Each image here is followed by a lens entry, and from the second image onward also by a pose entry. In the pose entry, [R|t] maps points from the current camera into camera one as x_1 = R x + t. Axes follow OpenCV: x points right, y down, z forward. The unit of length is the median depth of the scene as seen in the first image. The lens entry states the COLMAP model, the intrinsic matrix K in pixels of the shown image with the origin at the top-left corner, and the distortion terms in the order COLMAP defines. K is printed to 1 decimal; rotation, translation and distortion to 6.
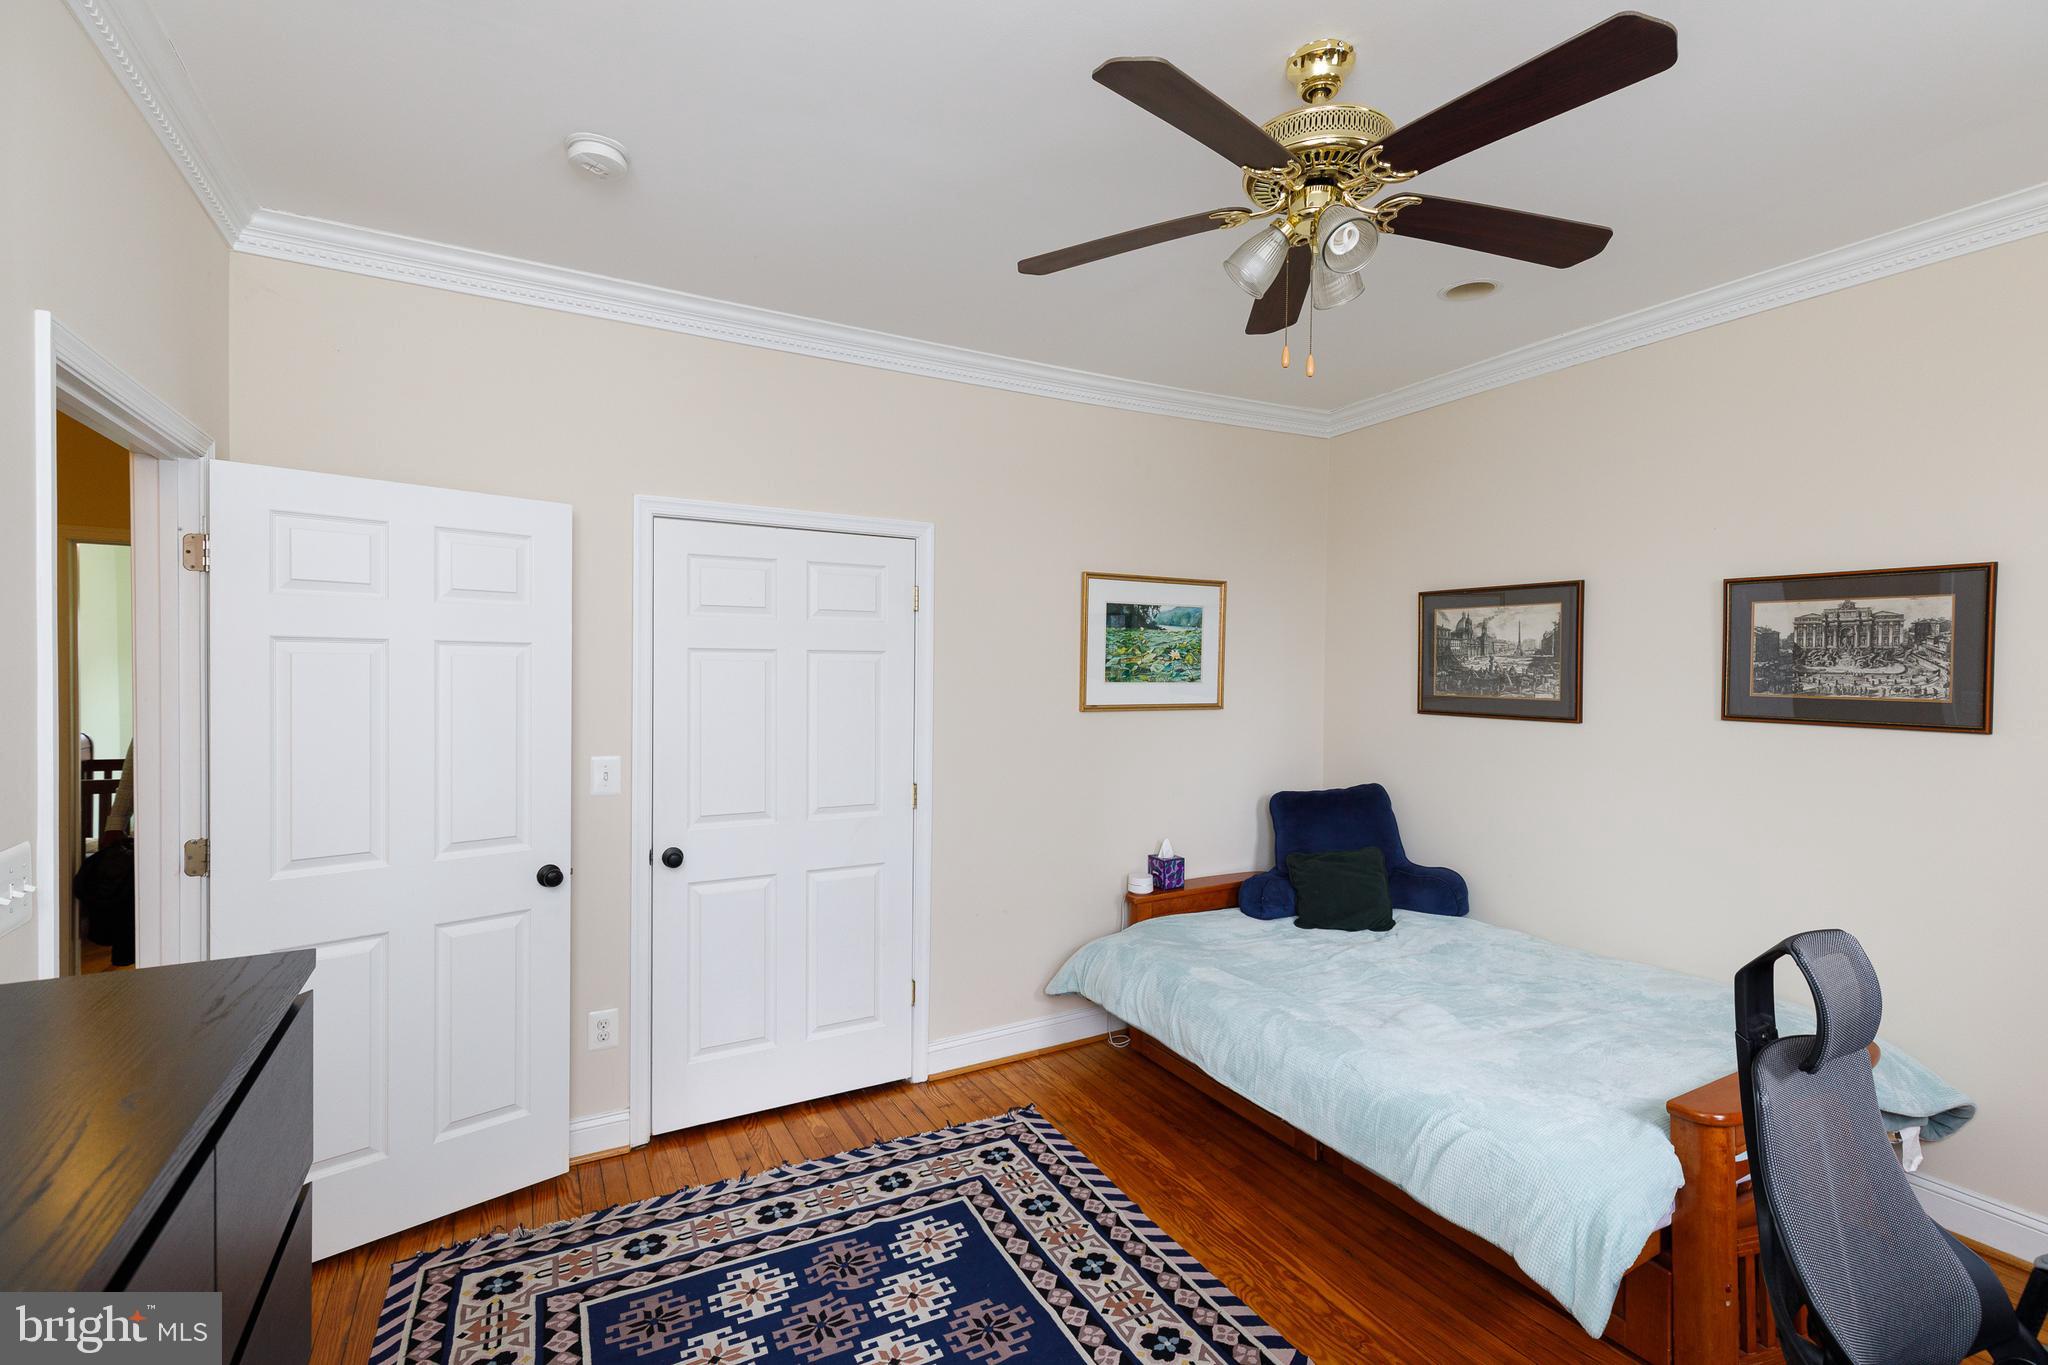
lens RADIAL K [[918.5, 0, 1024.0], [0, 918.5, 682.5], [0, 0, 1]] dist [0.002980, -0.000303]
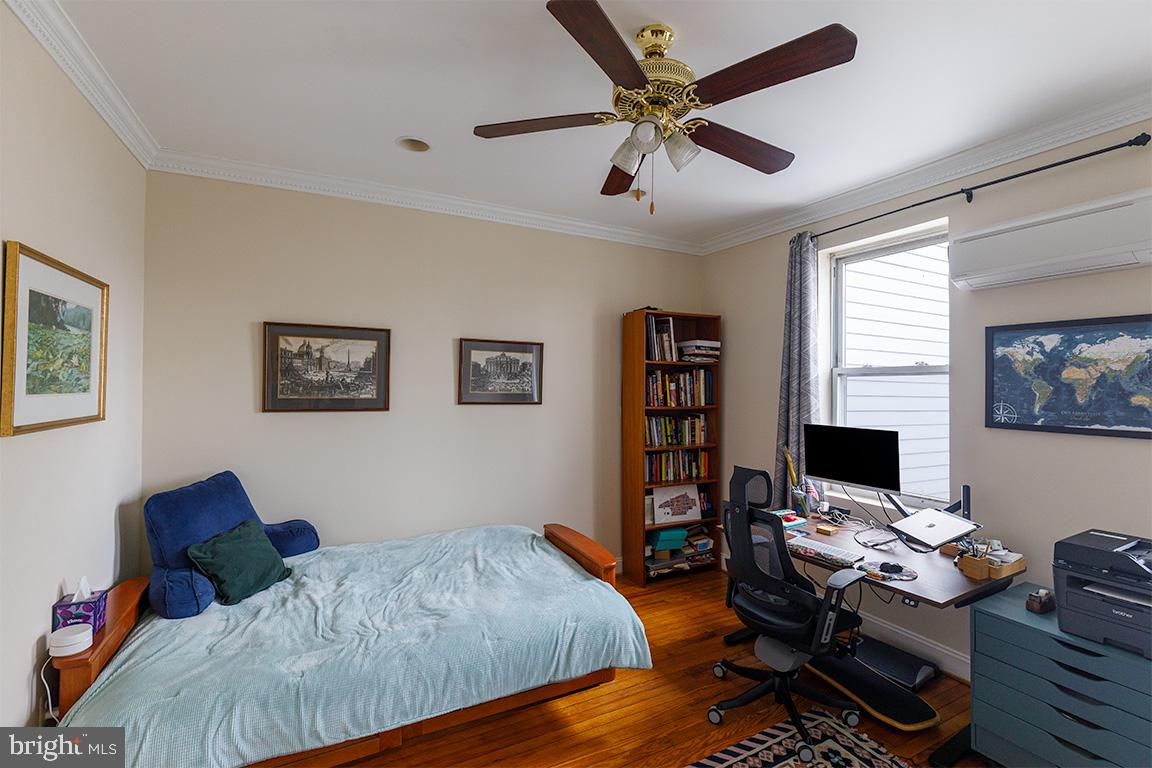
lens RADIAL K [[516.6, 0, 576.0], [0, 516.6, 384.0], [0, 0, 1]] dist [0.002980, -0.000303]
pose [[0.025606, -0.004764, 0.999661, -0.342261], [0.007642, 0.999960, 0.004570, -0.007908], [-0.999643, 0.007523, 0.025642, 0.571847]]
